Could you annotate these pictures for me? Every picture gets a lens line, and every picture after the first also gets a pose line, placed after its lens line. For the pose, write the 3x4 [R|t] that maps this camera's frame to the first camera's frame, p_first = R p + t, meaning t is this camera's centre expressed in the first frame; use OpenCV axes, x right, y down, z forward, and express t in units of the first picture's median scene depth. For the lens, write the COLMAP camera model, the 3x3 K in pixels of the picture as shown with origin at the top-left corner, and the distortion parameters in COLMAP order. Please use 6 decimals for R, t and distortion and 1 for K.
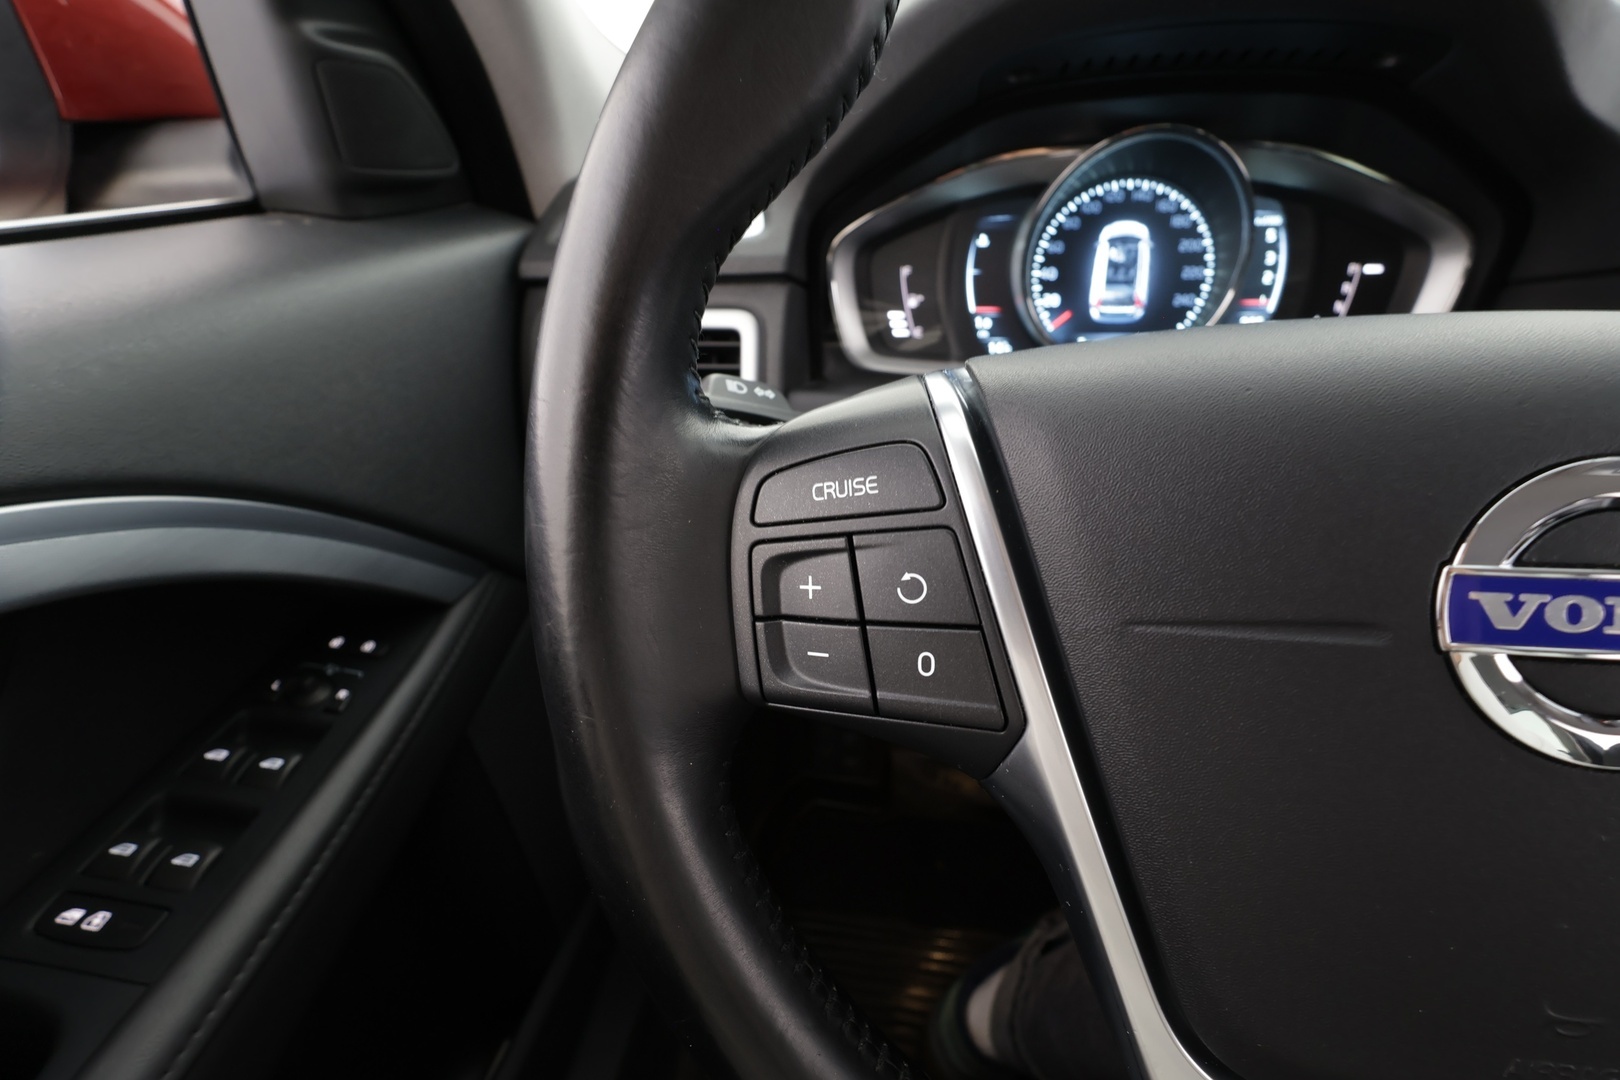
lens RADIAL K [[752.3, 0, 810.0], [0, 752.3, 540.0], [0, 0, 1]] dist [0.002302, 0.000370]
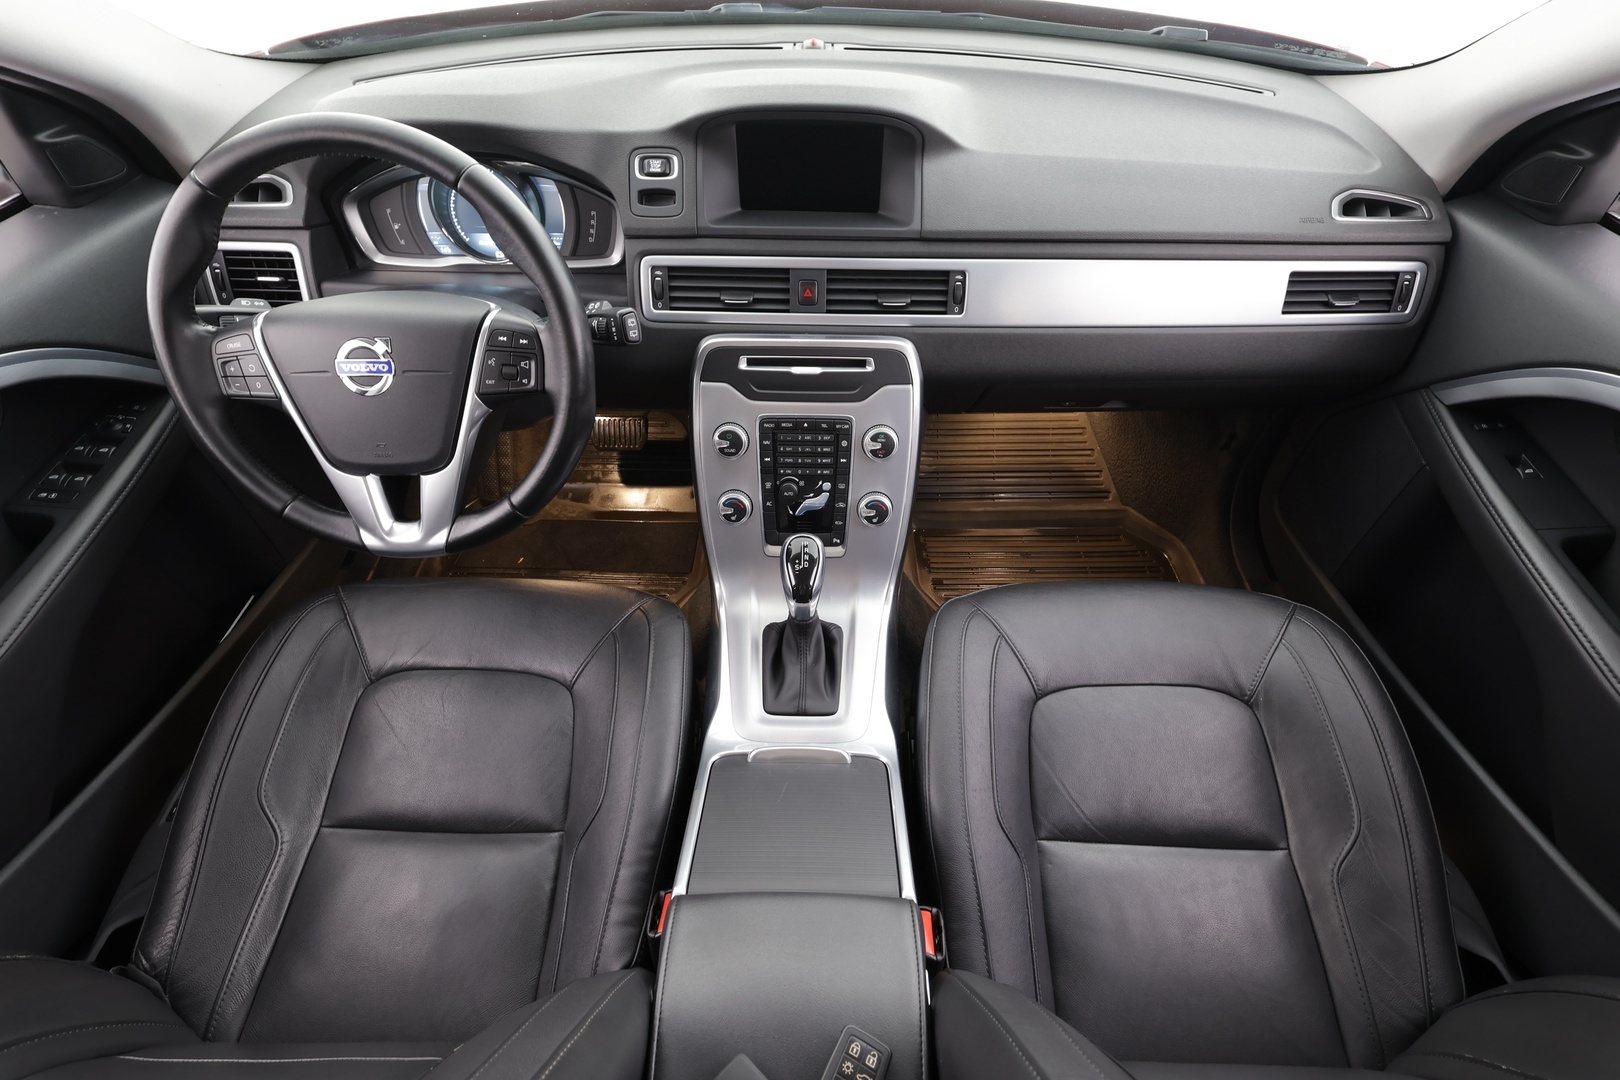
lens RADIAL K [[797.3, 0, 810.0], [0, 797.3, 540.0], [0, 0, 1]] dist [-0.002333, 0.000877]
pose [[0.989039, -0.066906, 0.131625, 2.594611], [0.031462, 0.966469, 0.254850, -0.048162], [-0.144263, -0.247916, 0.957980, -4.073416]]
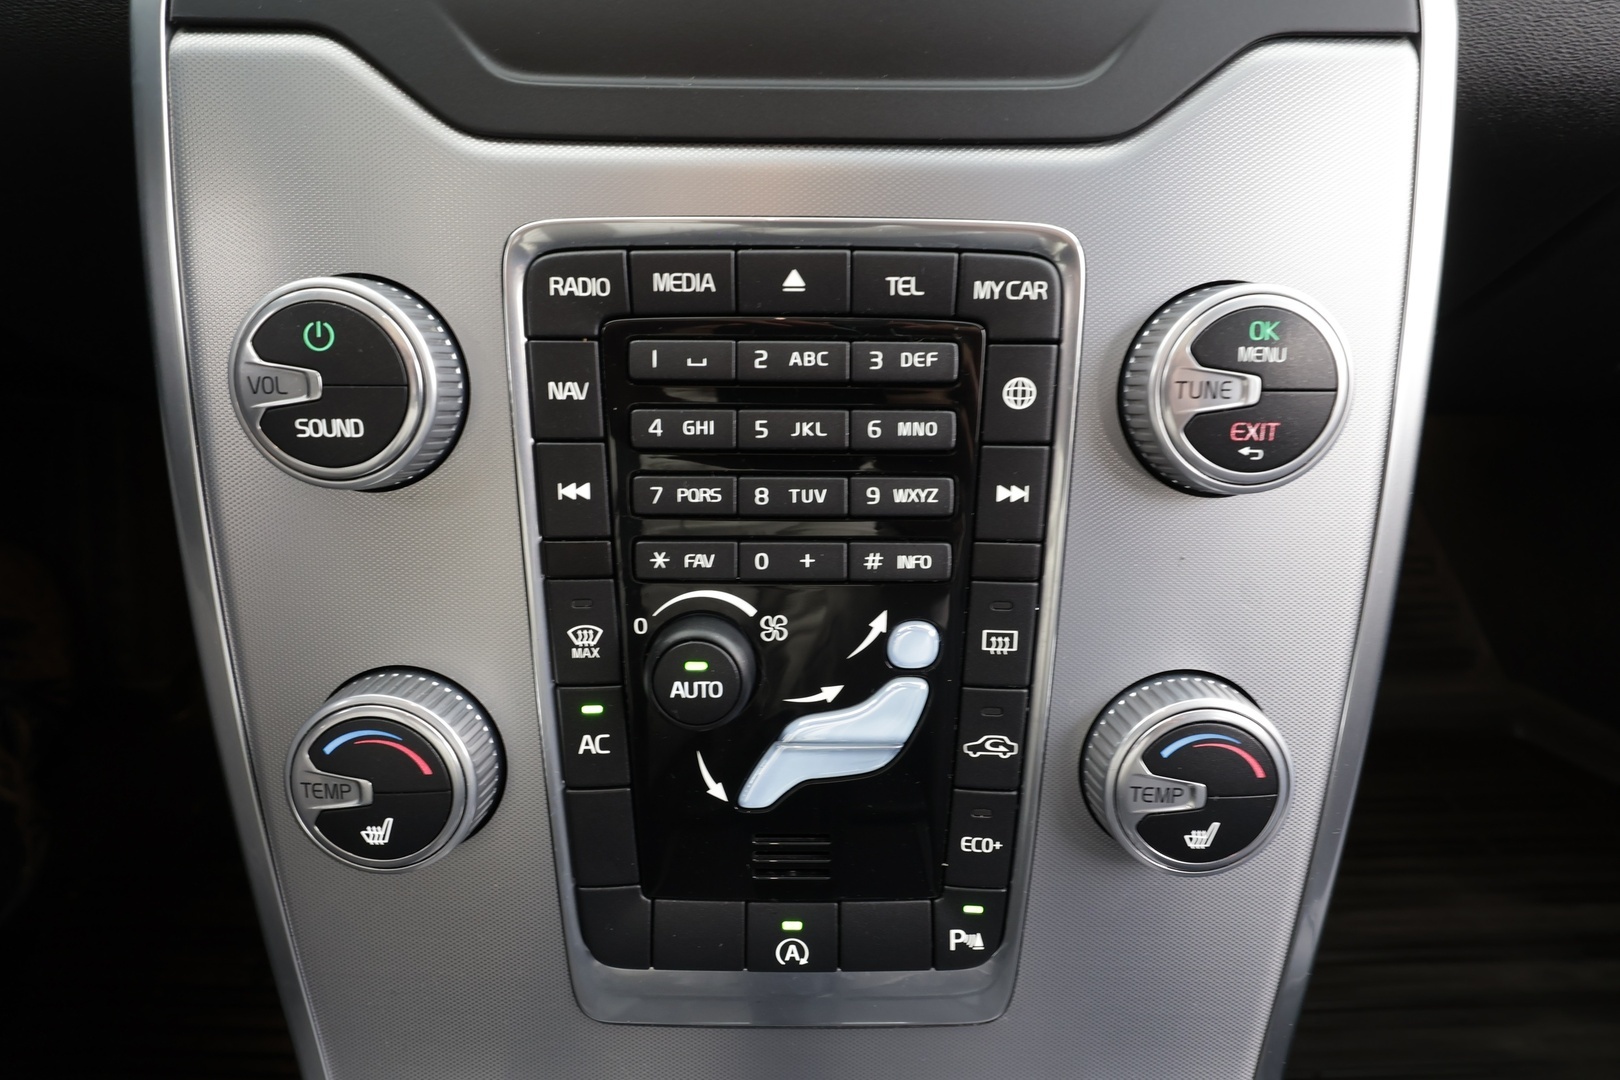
lens RADIAL K [[898.9, 0, 810.0], [0, 898.9, 540.0], [0, 0, 1]] dist [-0.002679, -0.000419]
pose [[0.985608, -0.047899, 0.162119, 3.198356], [0.036765, 0.996799, 0.070997, 0.848622], [-0.165001, -0.064015, 0.984214, 0.521415]]
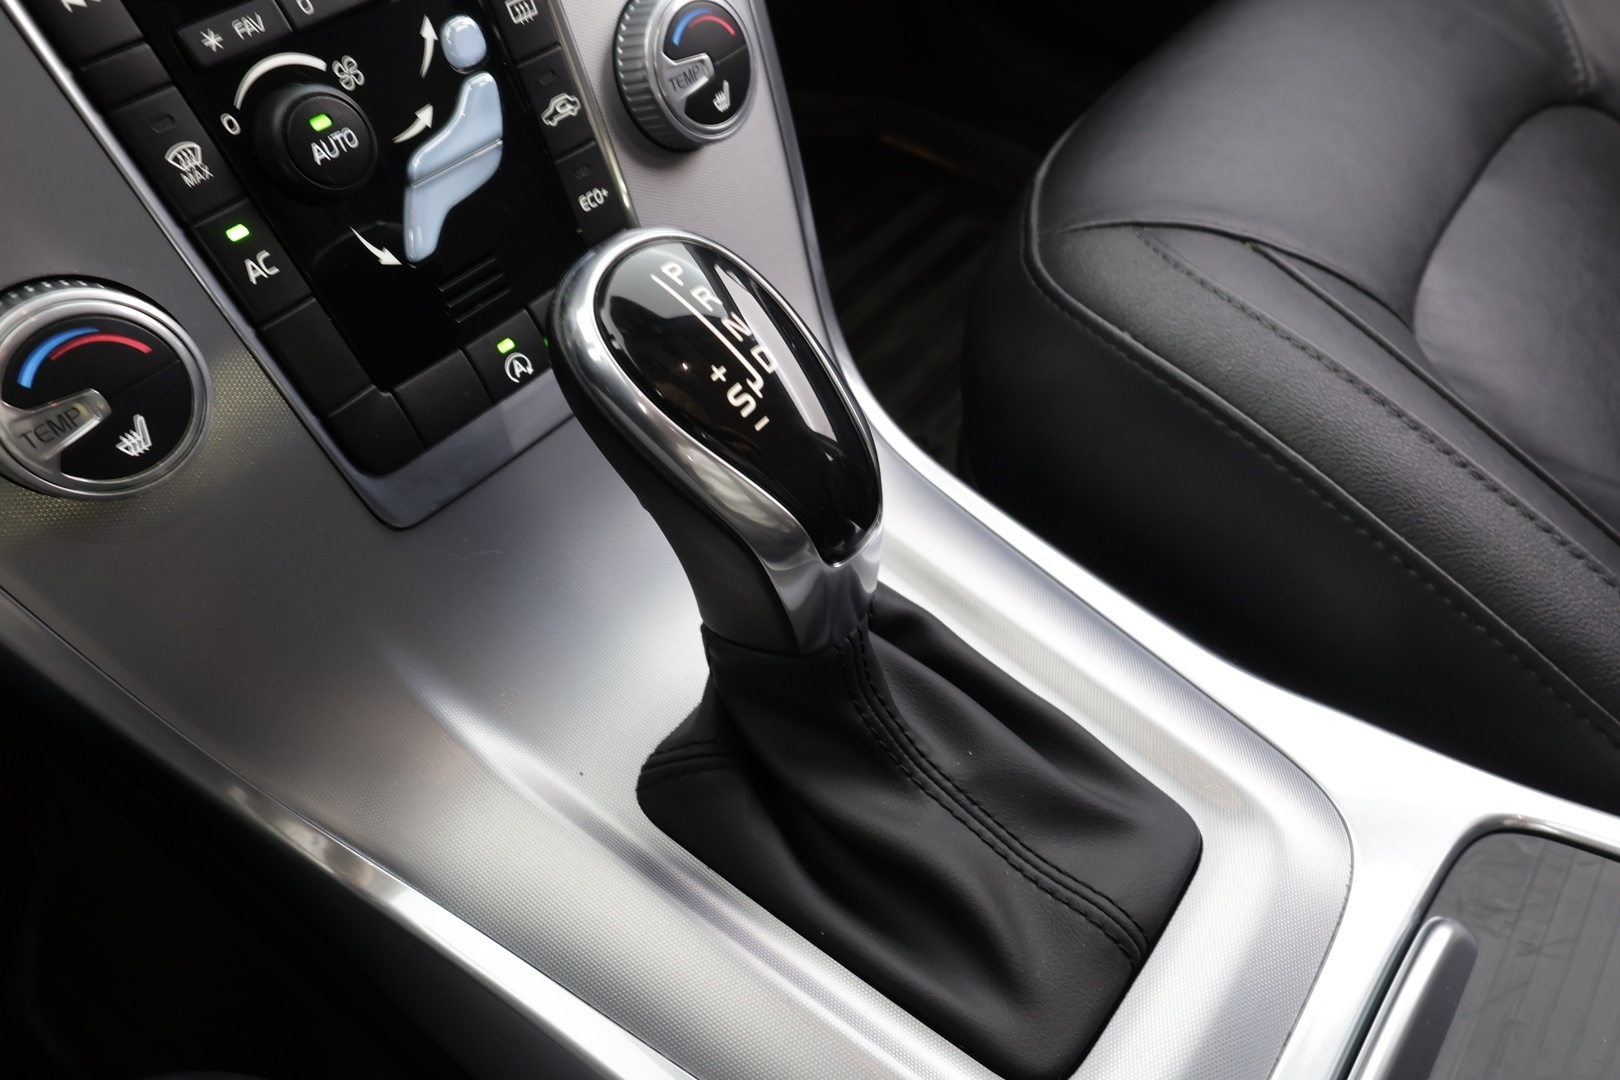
lens RADIAL K [[1077.8, 0, 810.0], [0, 1077.8, 540.0], [0, 0, 1]] dist [-0.003712, -0.001171]
pose [[0.493047, -0.639764, 0.589582, 2.390947], [0.397282, 0.768460, 0.501633, 1.047771], [-0.773997, -0.013099, 0.633054, 0.276987]]
